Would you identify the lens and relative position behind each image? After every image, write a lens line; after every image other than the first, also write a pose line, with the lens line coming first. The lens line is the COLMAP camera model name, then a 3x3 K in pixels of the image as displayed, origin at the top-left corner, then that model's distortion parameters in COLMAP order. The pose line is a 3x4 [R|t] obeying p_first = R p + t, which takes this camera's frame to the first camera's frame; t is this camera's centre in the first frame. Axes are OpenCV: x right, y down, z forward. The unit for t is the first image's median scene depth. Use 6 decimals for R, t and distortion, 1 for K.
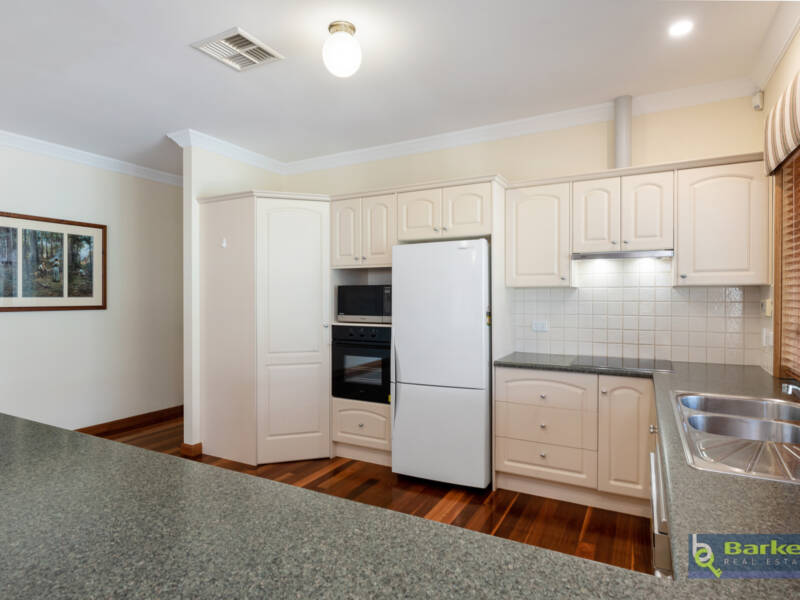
lens RADIAL K [[455.9, 0, 400.0], [0, 455.9, 300.0], [0, 0, 1]] dist [-0.000005, -0.000124]
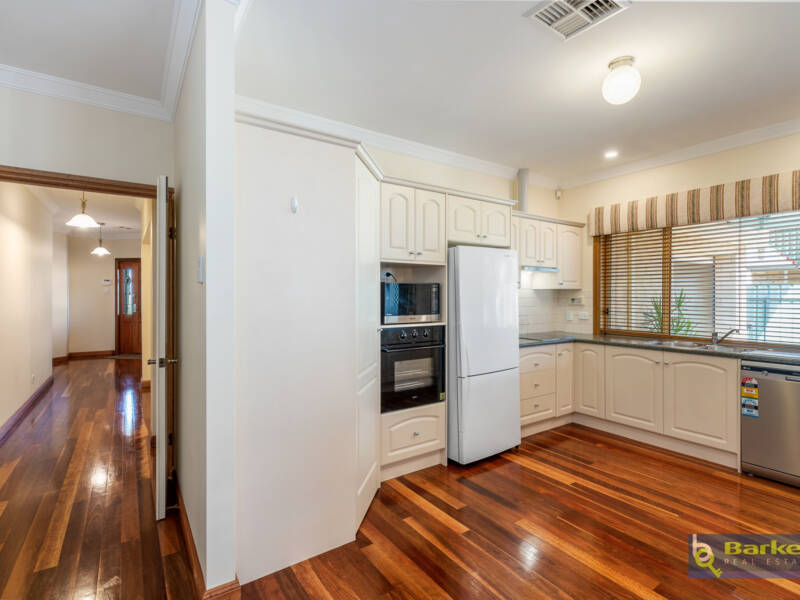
lens RADIAL K [[395.6, 0, 400.0], [0, 395.6, 300.0], [0, 0, 1]] dist [-0.000745, -0.000140]
pose [[0.456329, -0.009682, 0.889758, -0.824777], [0.005728, 0.999952, 0.007943, -0.003740], [-0.889793, 0.001472, 0.456363, 0.671931]]
